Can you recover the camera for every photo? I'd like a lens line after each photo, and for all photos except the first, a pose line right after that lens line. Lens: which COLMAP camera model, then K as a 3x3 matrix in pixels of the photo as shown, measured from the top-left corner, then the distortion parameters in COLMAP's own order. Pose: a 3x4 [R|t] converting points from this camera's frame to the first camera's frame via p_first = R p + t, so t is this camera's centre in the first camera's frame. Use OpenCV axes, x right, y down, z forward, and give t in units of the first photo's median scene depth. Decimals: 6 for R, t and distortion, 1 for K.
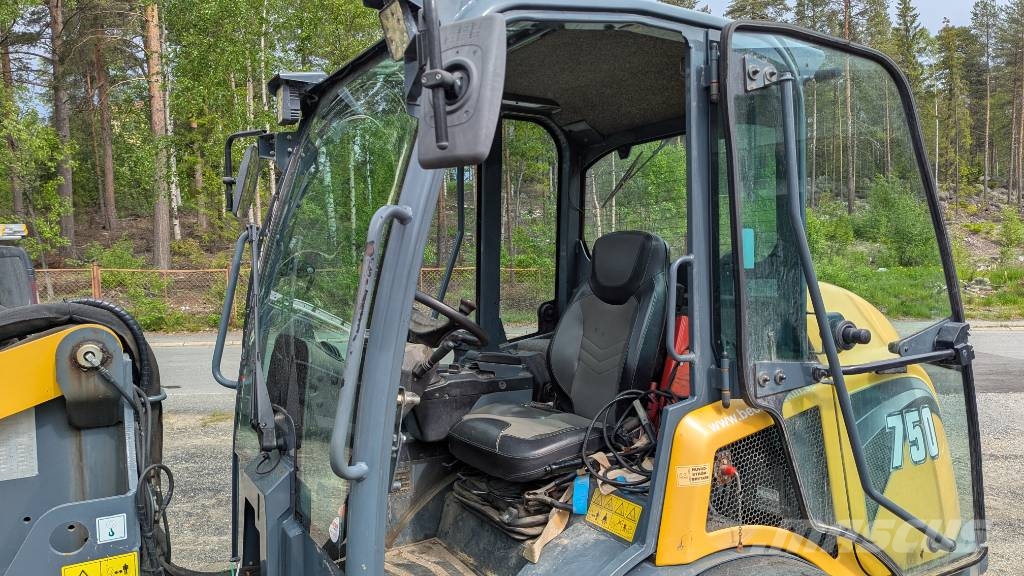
lens RADIAL K [[725.1, 0, 512.0], [0, 725.1, 288.0], [0, 0, 1]] dist [0.082827, -0.084494]
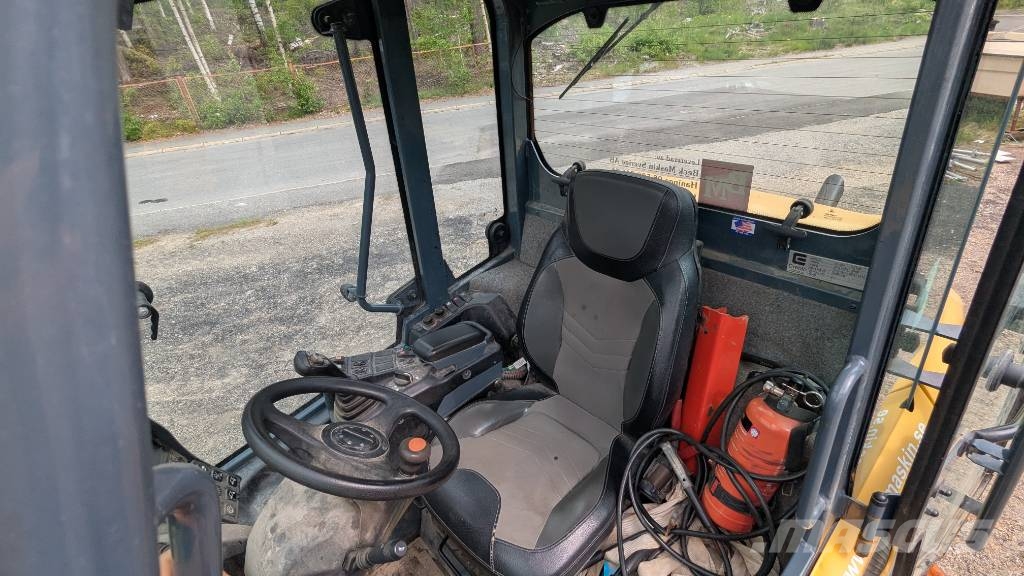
lens RADIAL K [[484.0, 0, 512.0], [0, 484.0, 288.0], [0, 0, 1]] dist [-0.012562, -0.000297]
pose [[0.980275, -0.161588, 0.113803, -0.008400], [0.093799, 0.887195, 0.451760, -0.160416], [-0.173964, -0.432174, 0.884851, 0.485676]]
